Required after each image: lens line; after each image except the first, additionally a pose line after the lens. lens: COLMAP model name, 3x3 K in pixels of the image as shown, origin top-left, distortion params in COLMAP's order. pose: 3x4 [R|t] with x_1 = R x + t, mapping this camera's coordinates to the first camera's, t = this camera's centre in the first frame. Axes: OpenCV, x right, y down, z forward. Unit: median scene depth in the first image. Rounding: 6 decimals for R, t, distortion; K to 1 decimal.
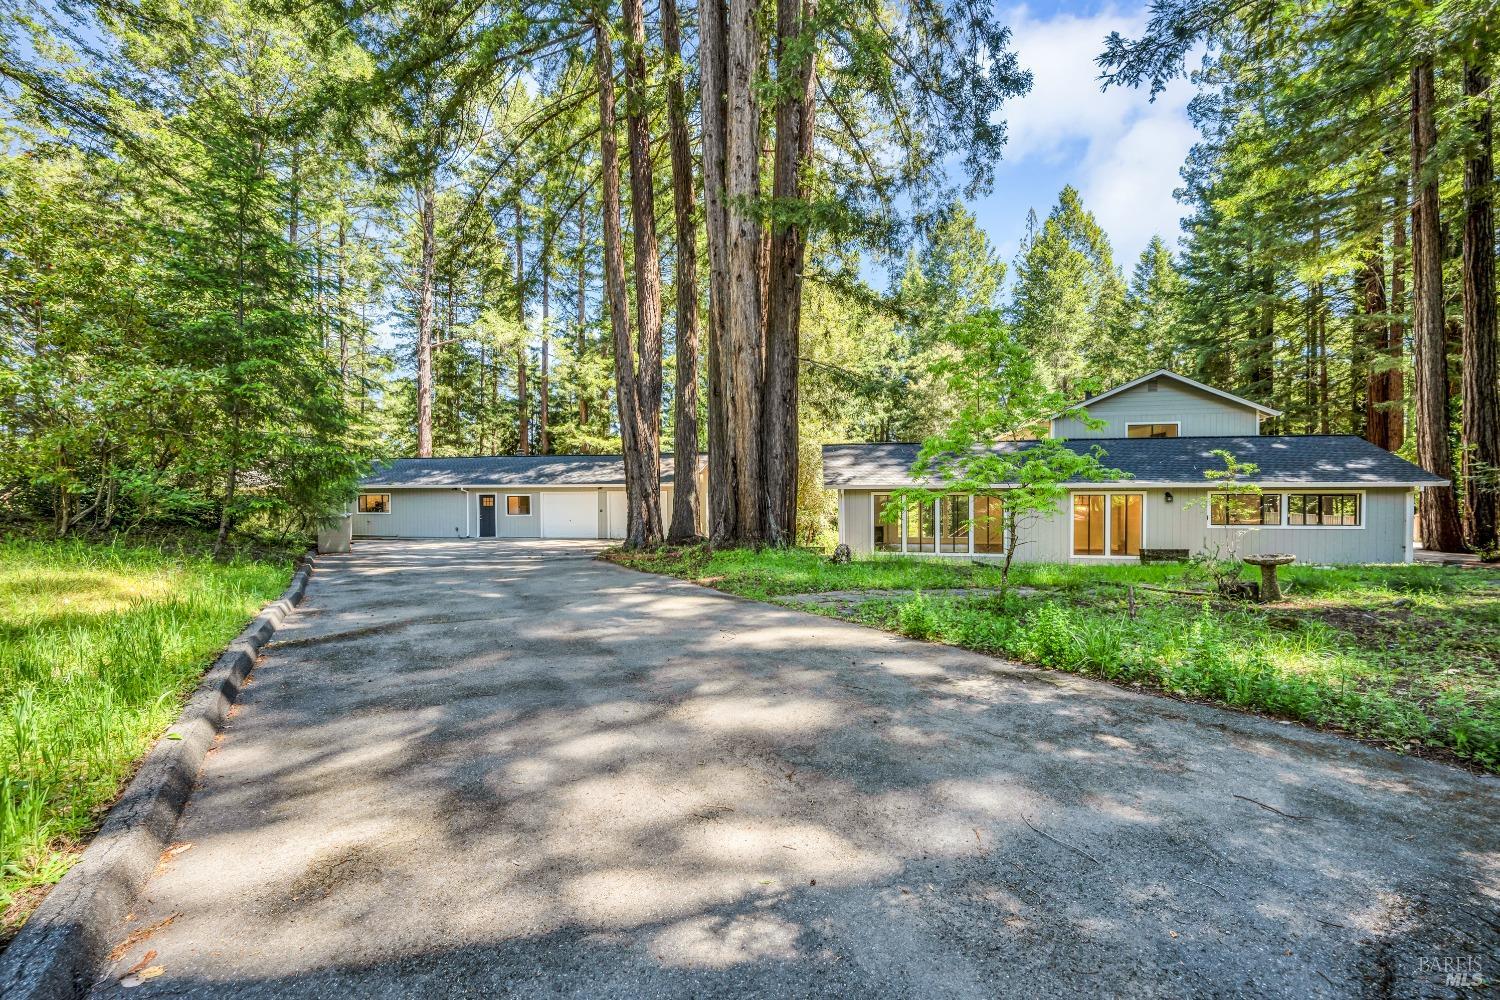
lens RADIAL K [[602.9, 0, 750.0], [0, 602.9, 500.0], [0, 0, 1]] dist [0.000874, 0.000302]
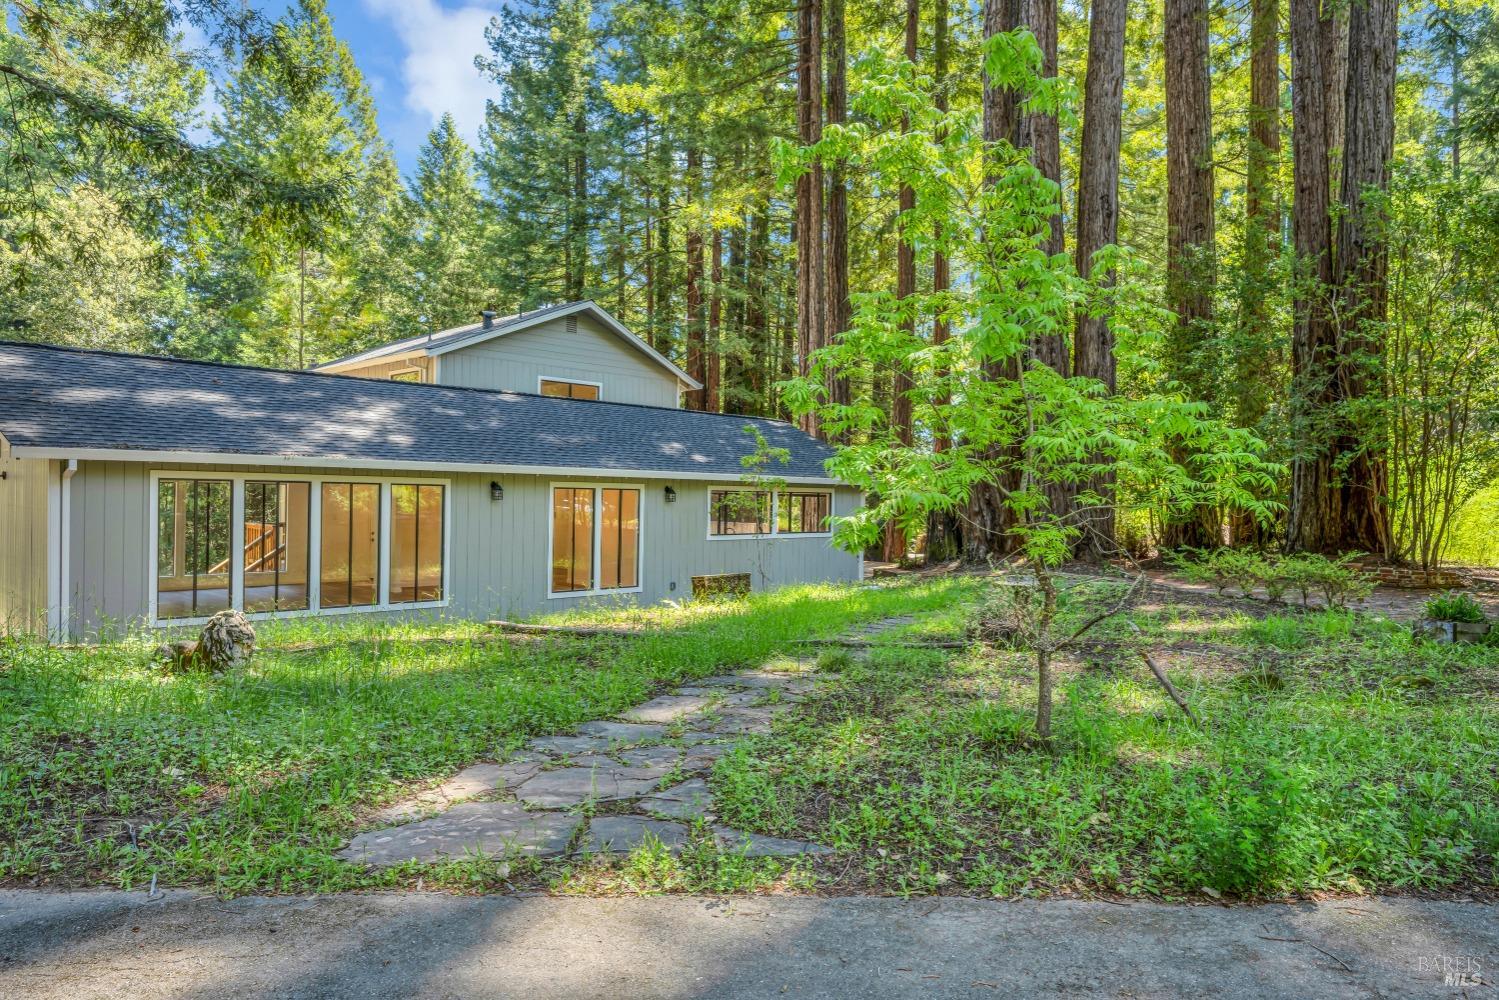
lens RADIAL K [[938.9, 0, 749.5], [0, 938.9, 500.0], [0, 0, 1]] dist [0.035168, -0.000625]
pose [[0.567301, -0.000123, 0.823511, -0.032689], [-0.008219, 0.999949, 0.005811, -0.001106], [-0.823470, -0.010065, 0.567271, 0.100923]]
